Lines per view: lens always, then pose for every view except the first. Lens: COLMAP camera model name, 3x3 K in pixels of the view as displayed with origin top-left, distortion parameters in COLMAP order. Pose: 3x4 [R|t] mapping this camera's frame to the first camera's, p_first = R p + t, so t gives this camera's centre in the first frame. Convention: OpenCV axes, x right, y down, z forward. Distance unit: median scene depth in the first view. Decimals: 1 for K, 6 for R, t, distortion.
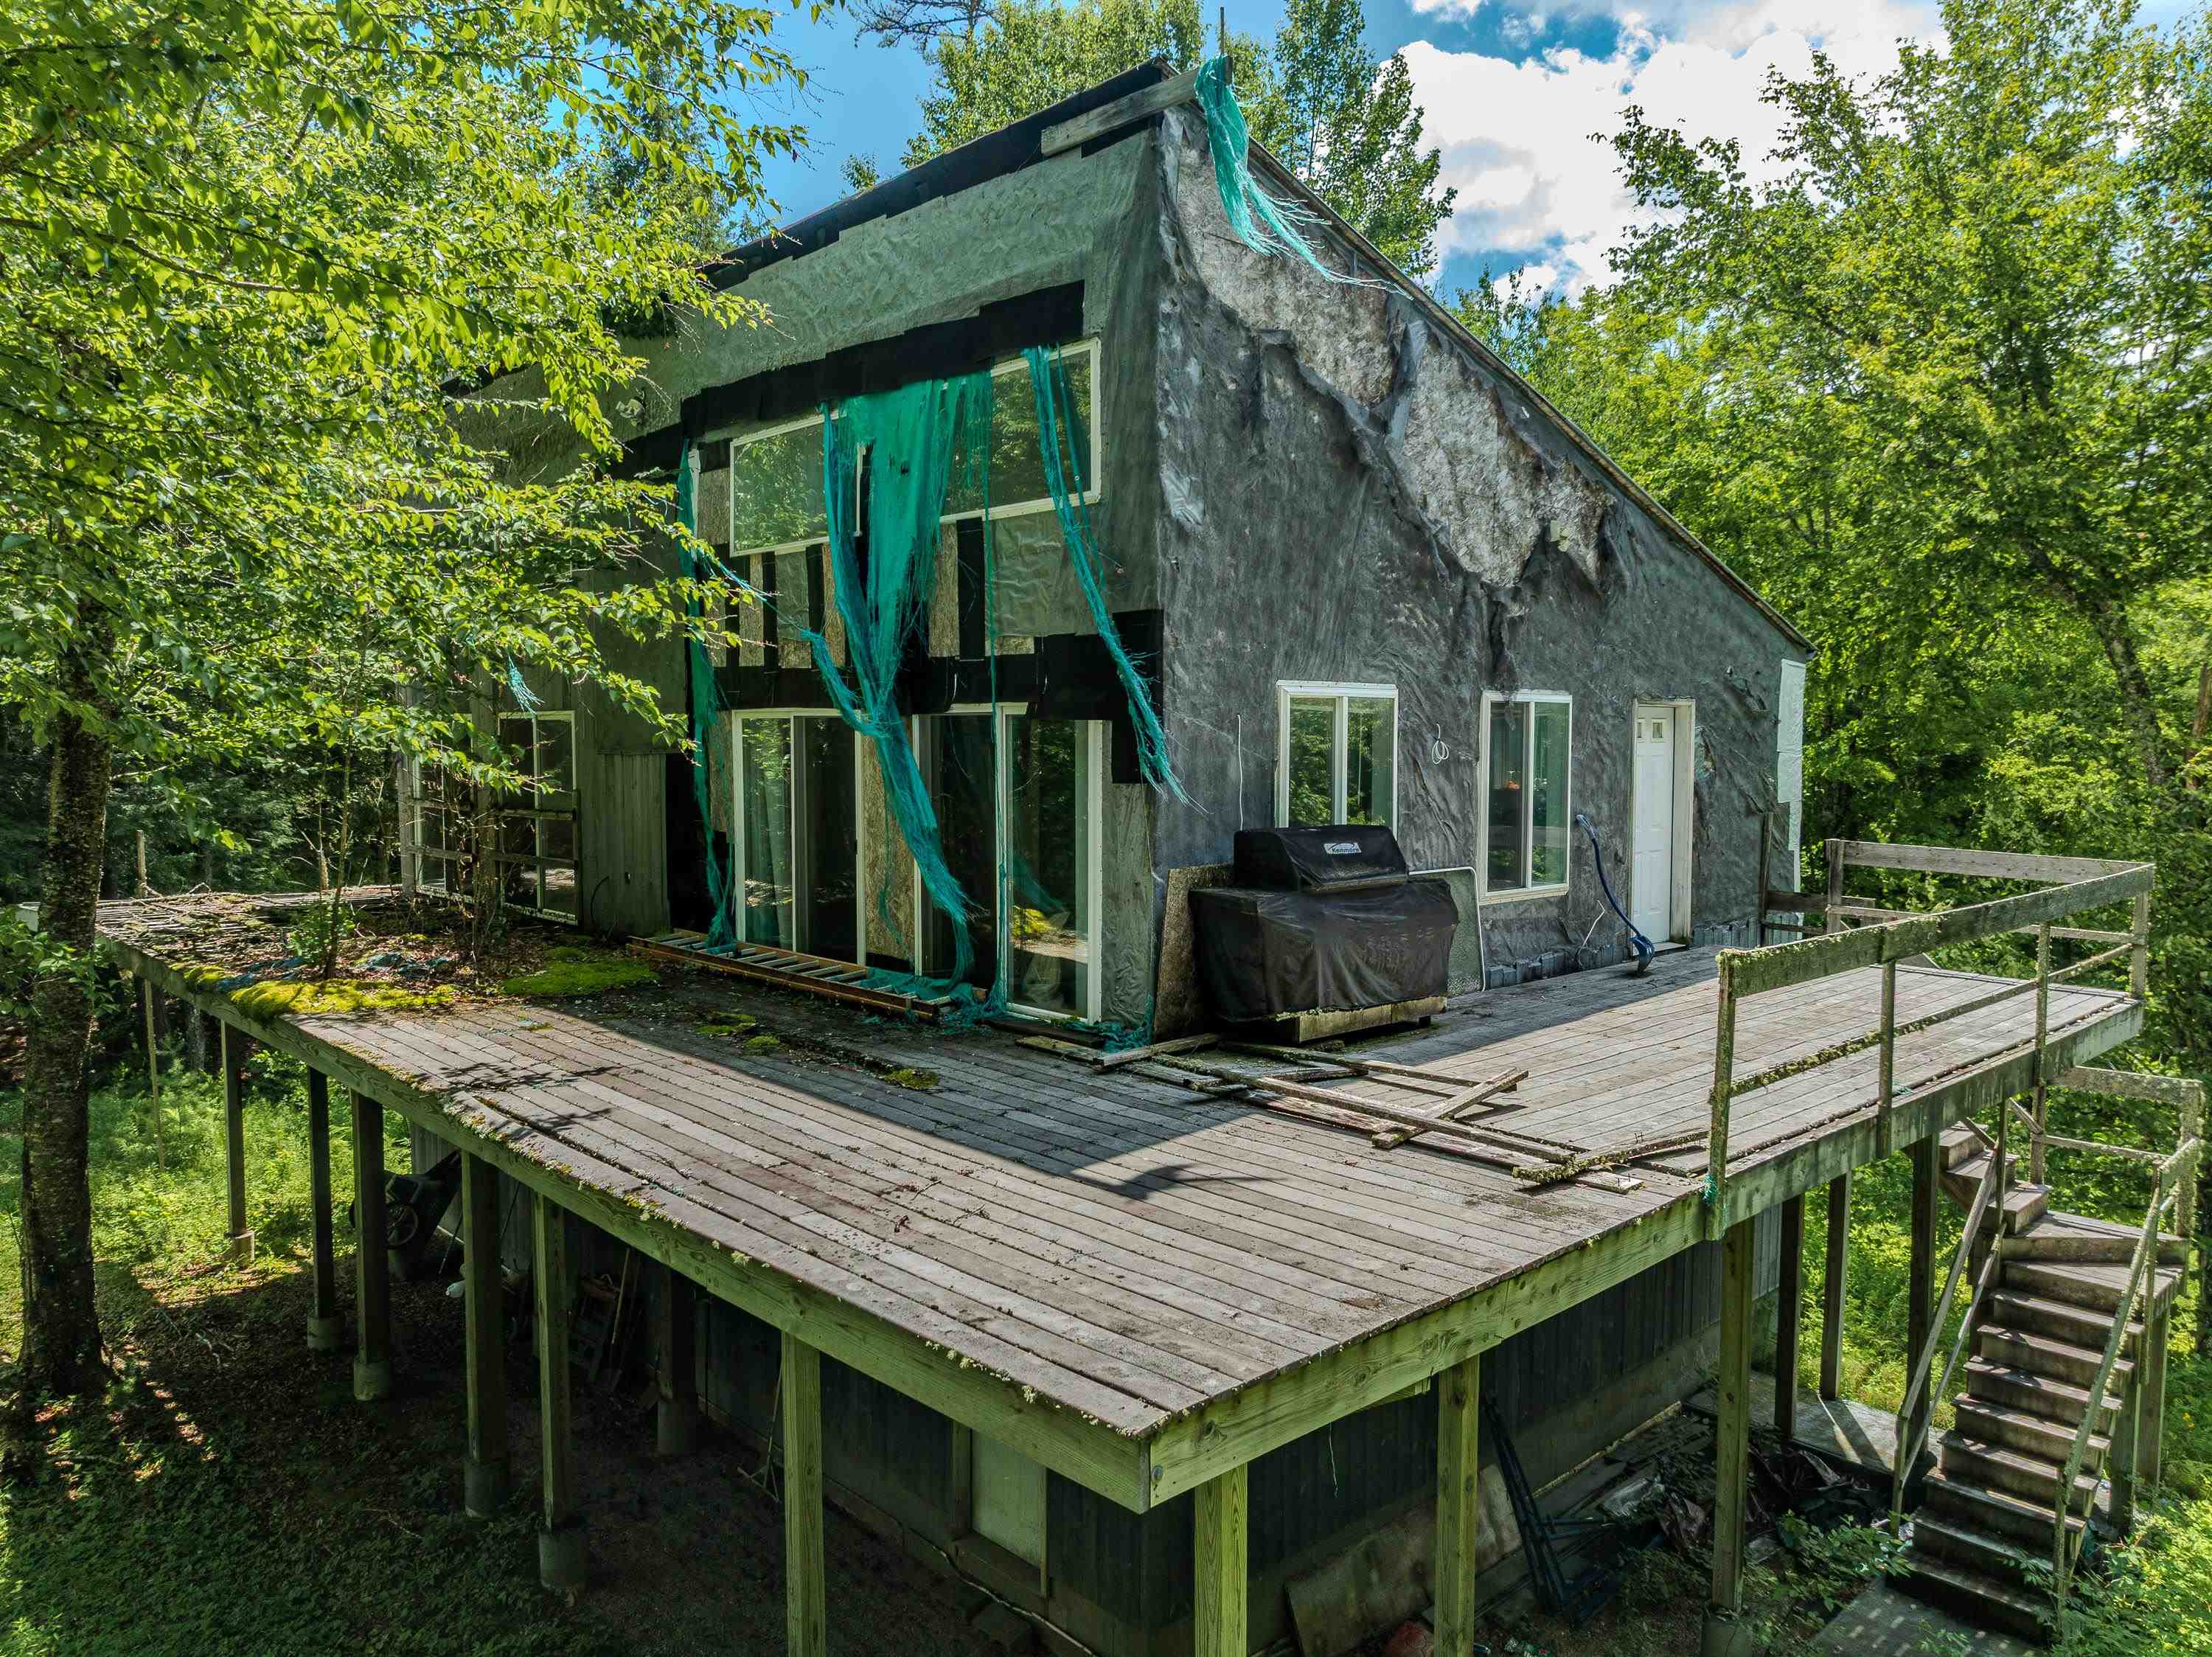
lens RADIAL K [[1566.6, 0, 1101.4], [0, 1566.6, 832.8], [0, 0, 1]] dist [-0.029555, 0.026066]
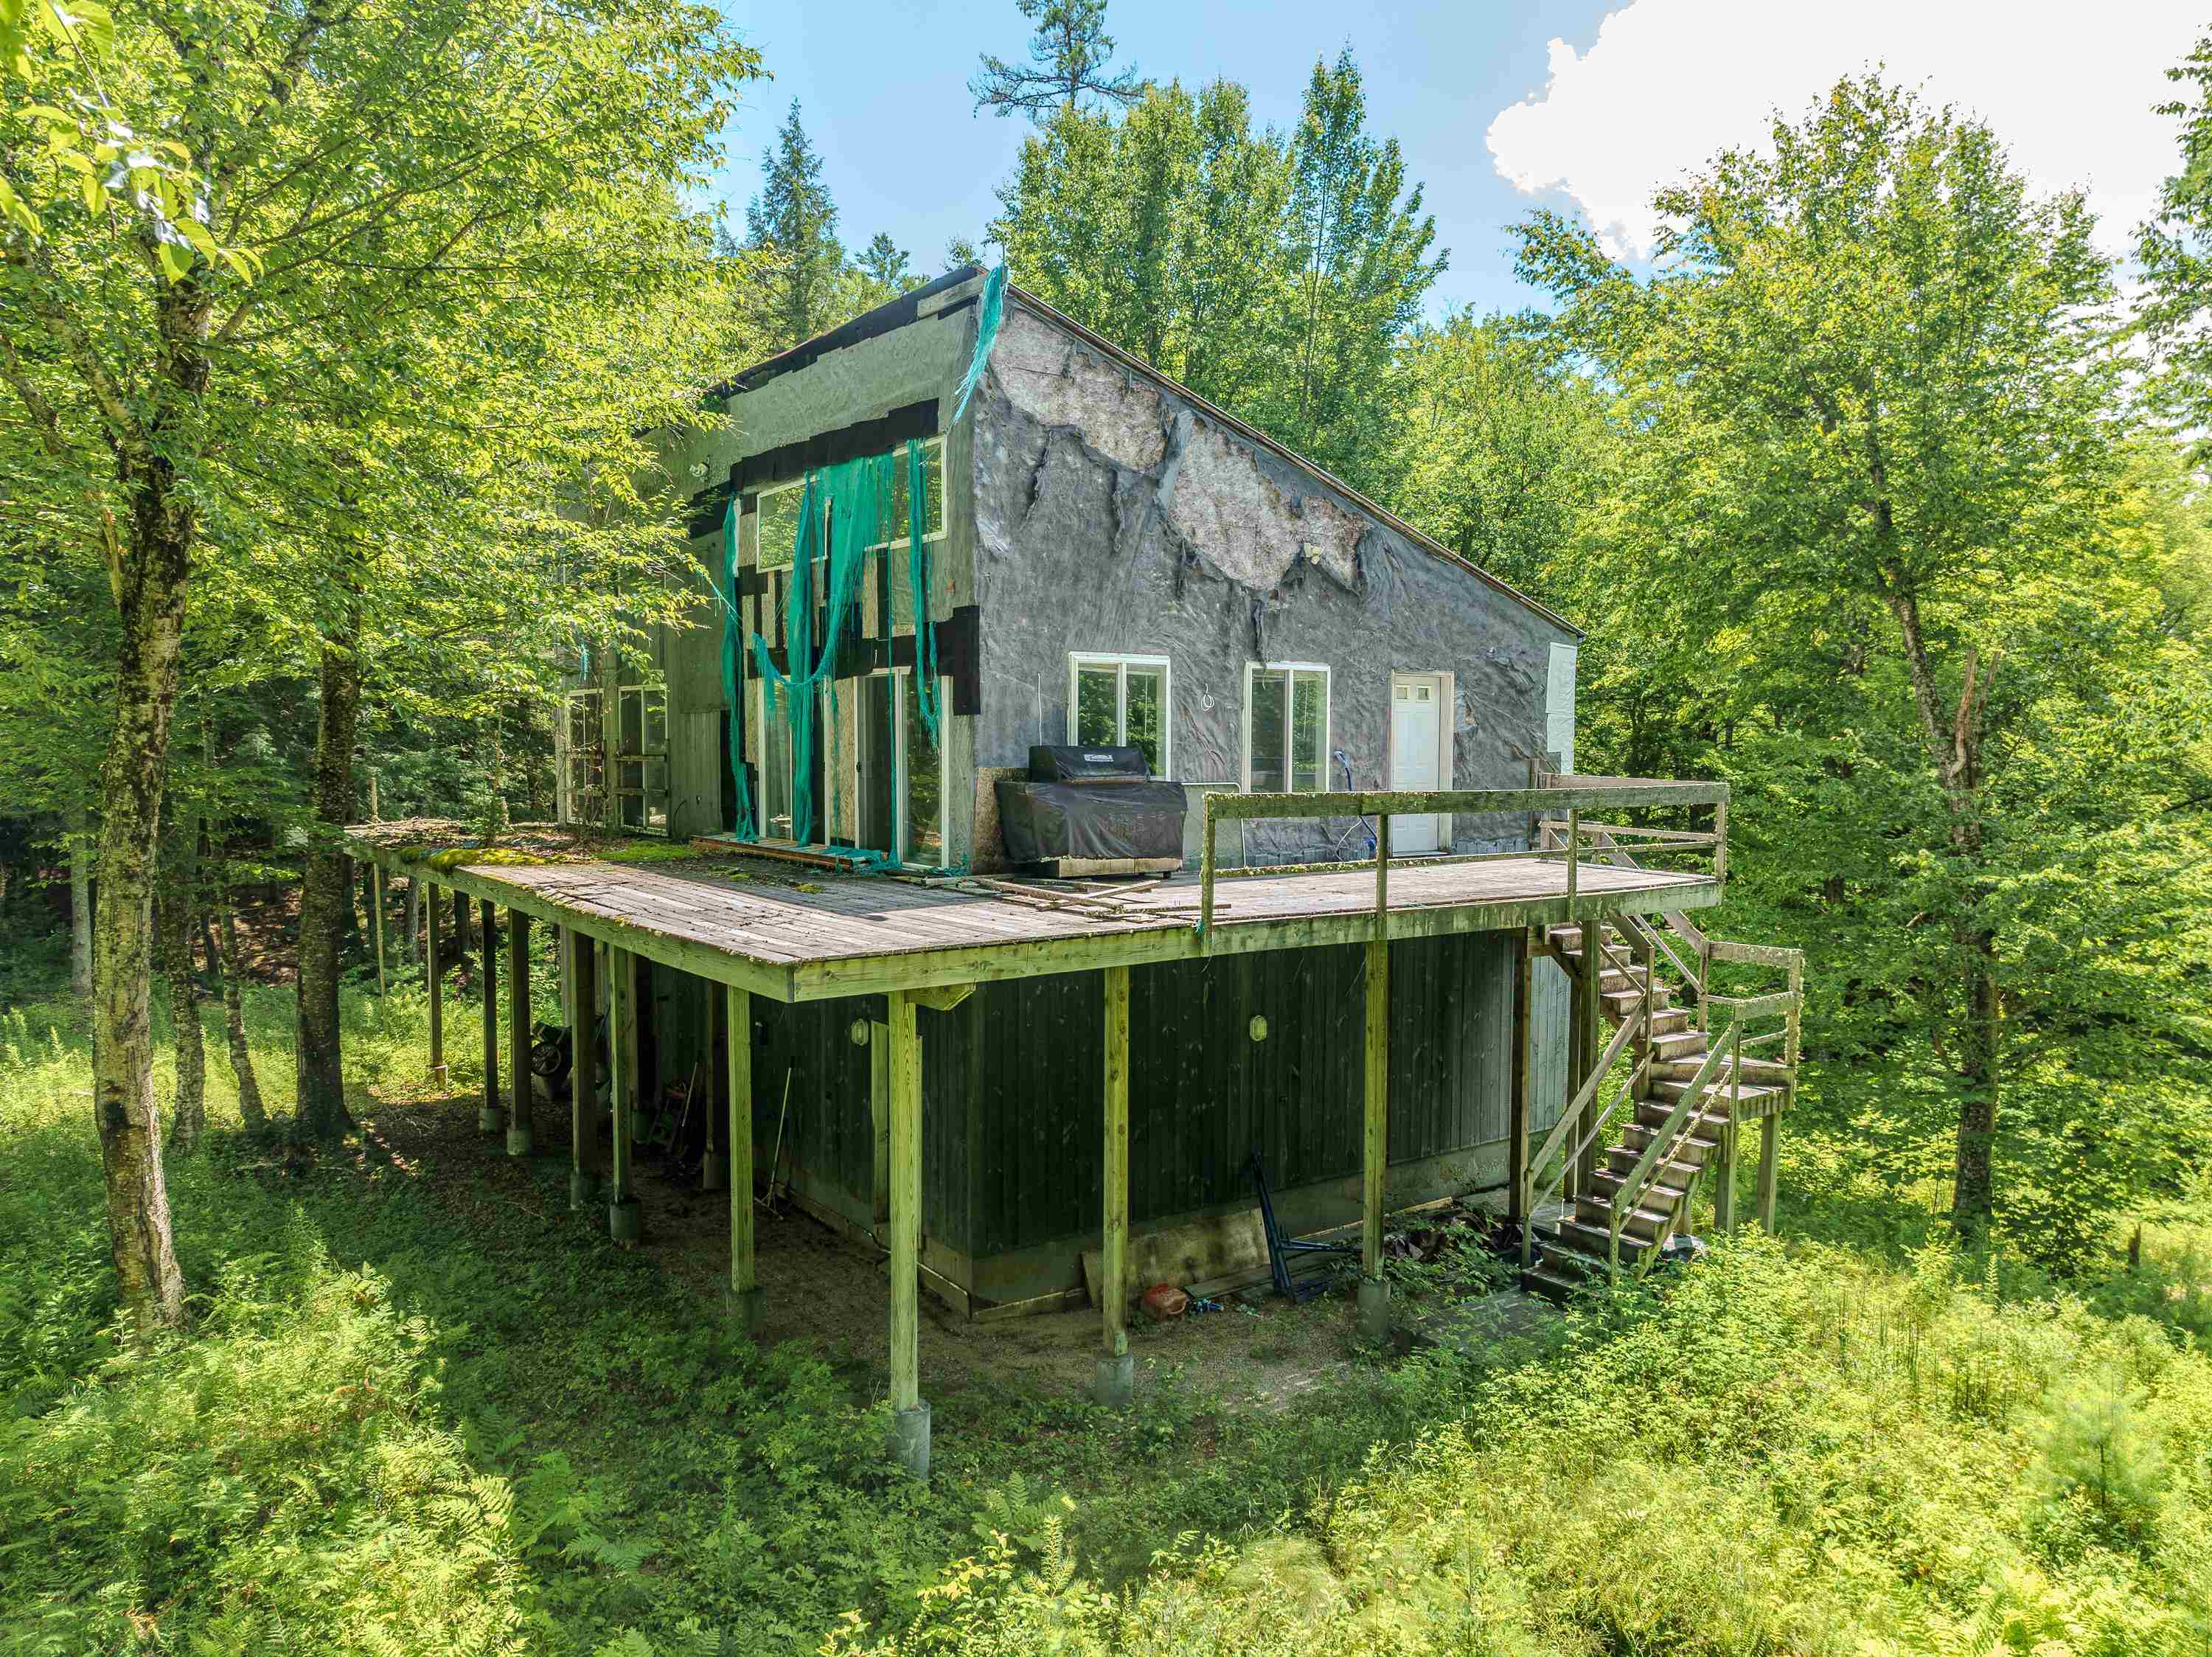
lens RADIAL K [[1566.6, 0, 1105.7], [0, 1566.6, 839.7], [0, 0, 1]] dist [-0.029555, 0.026066]
pose [[0.993408, 0.010491, -0.114151, 0.299939], [-0.010635, 0.999943, -0.000657, 0.081713], [0.114138, 0.001867, 0.993463, -0.484406]]
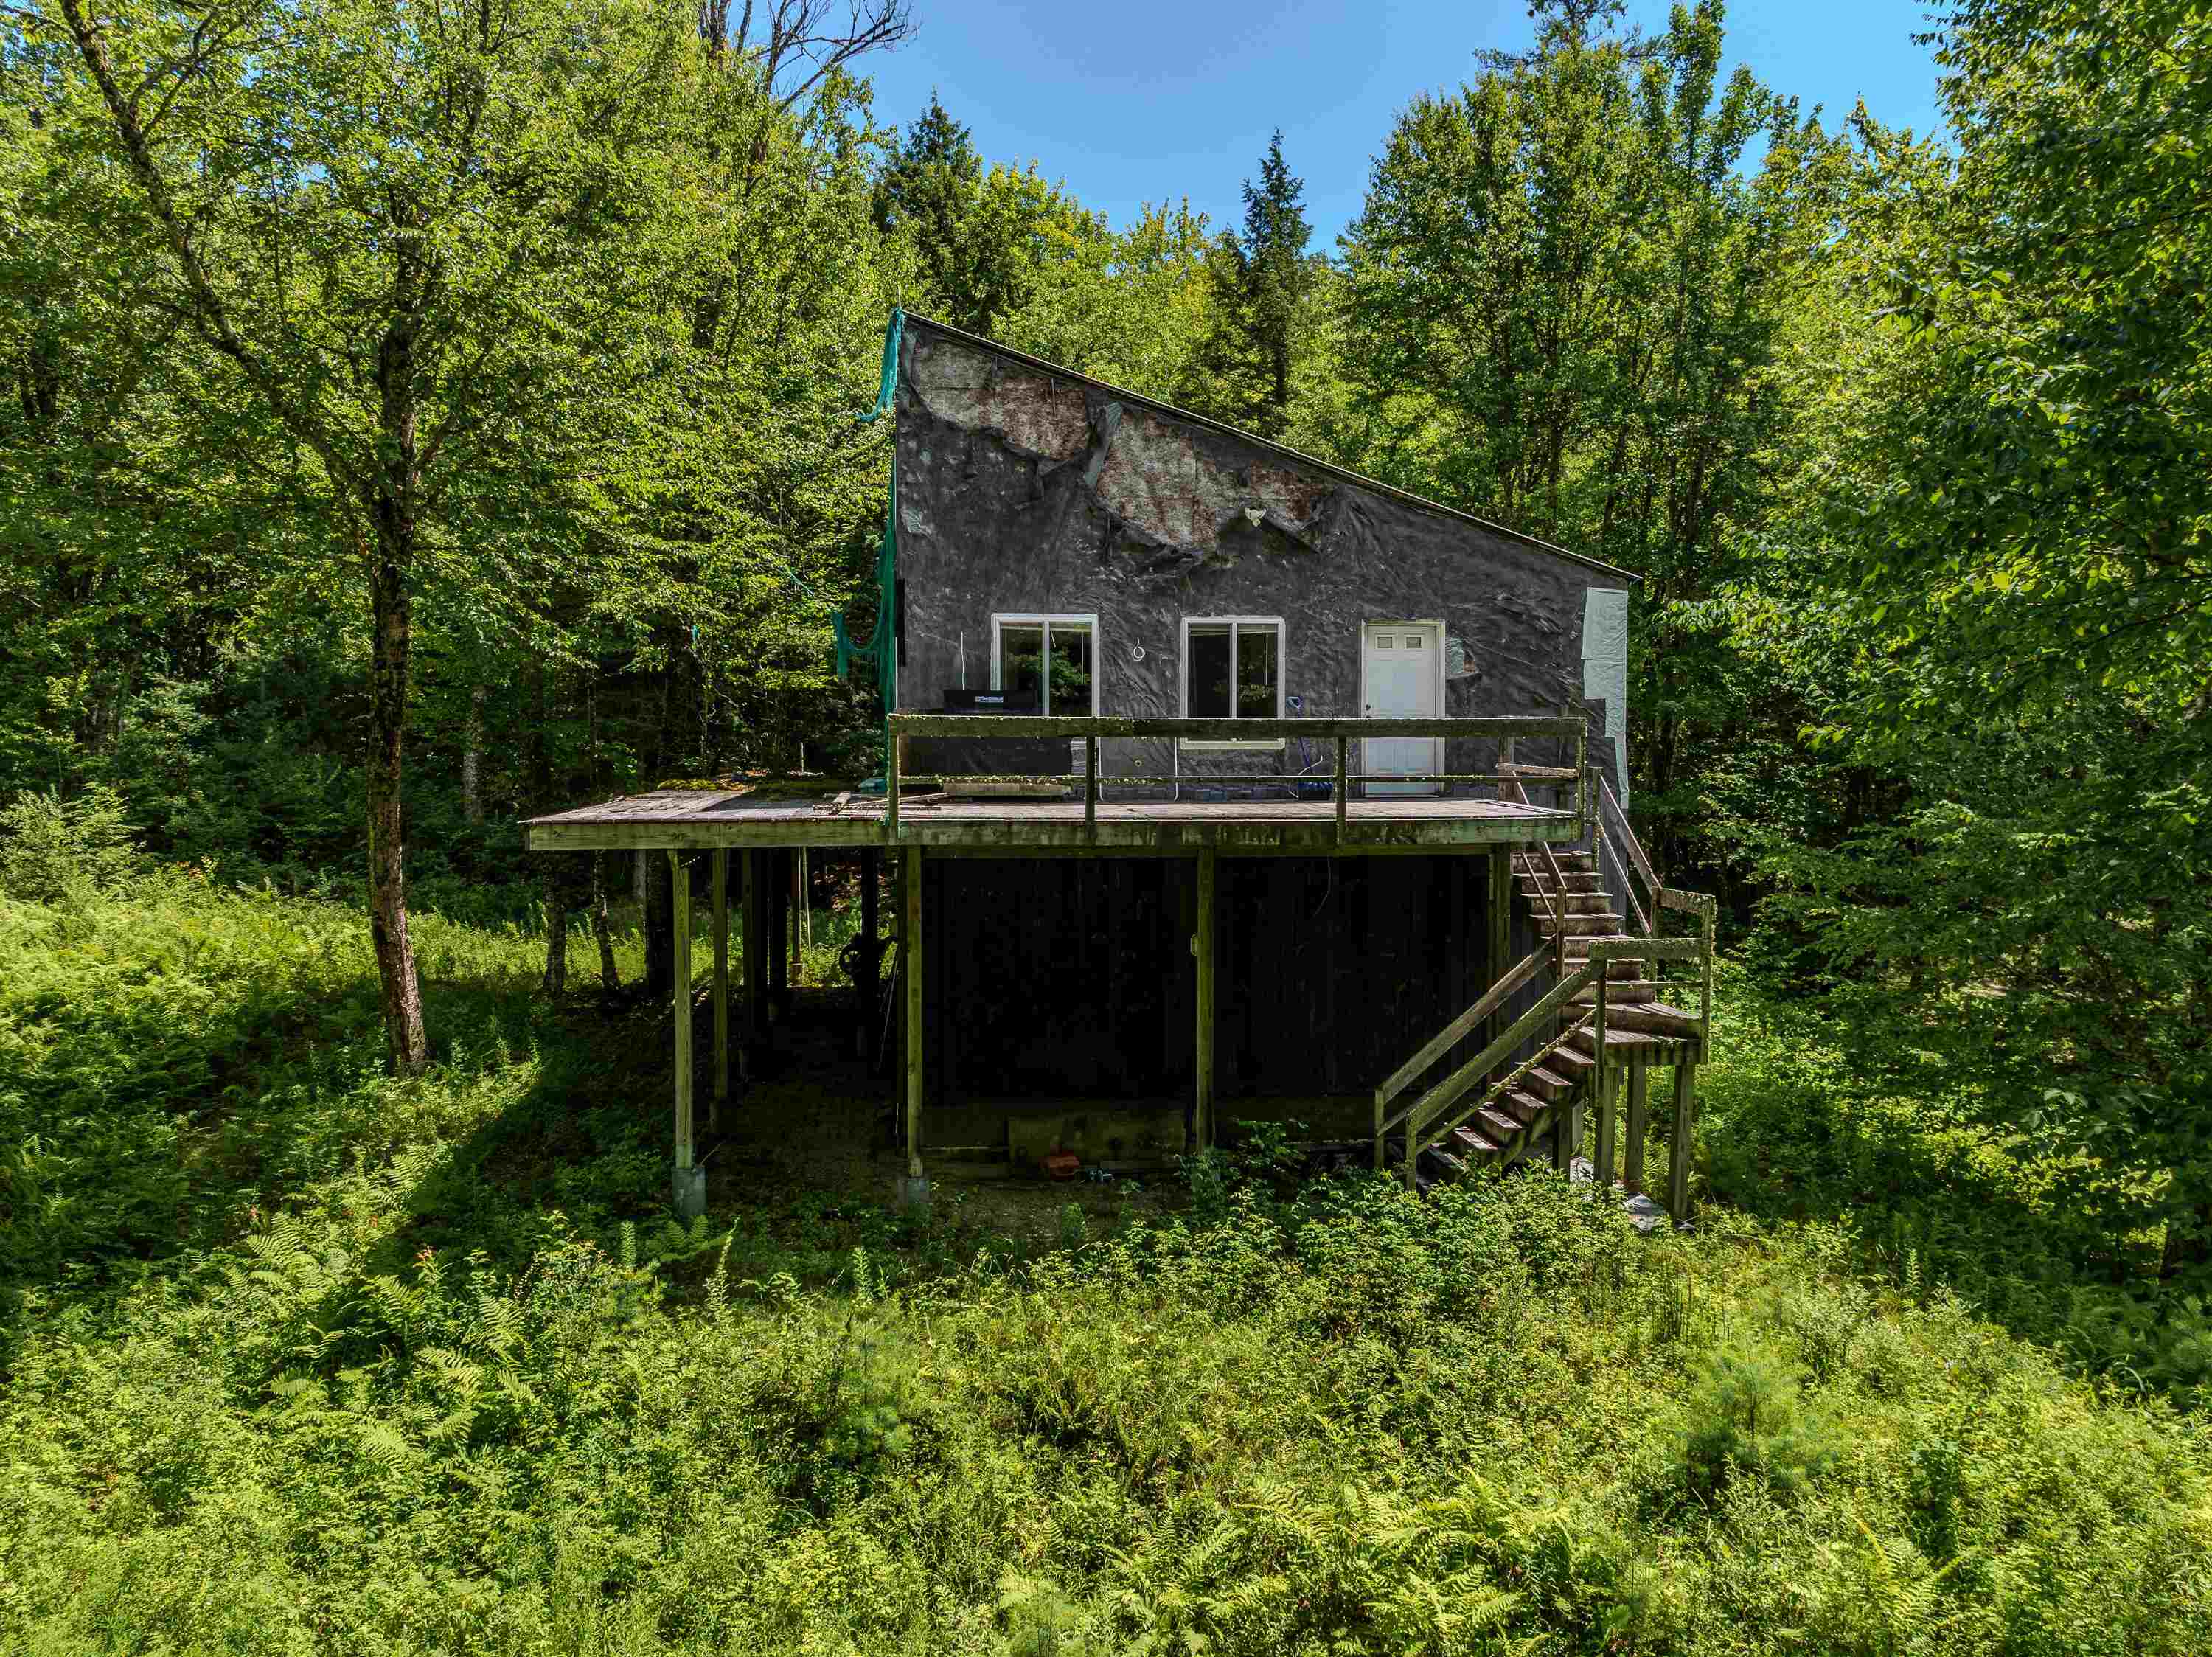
lens RADIAL K [[1566.6, 0, 1085.5], [0, 1566.6, 812.2], [0, 0, 1]] dist [-0.029555, 0.026066]
pose [[0.811181, 0.026344, -0.584201, 1.196669], [-0.036582, 0.999314, -0.005732, 0.134501], [0.583649, 0.026021, 0.811589, -0.409789]]
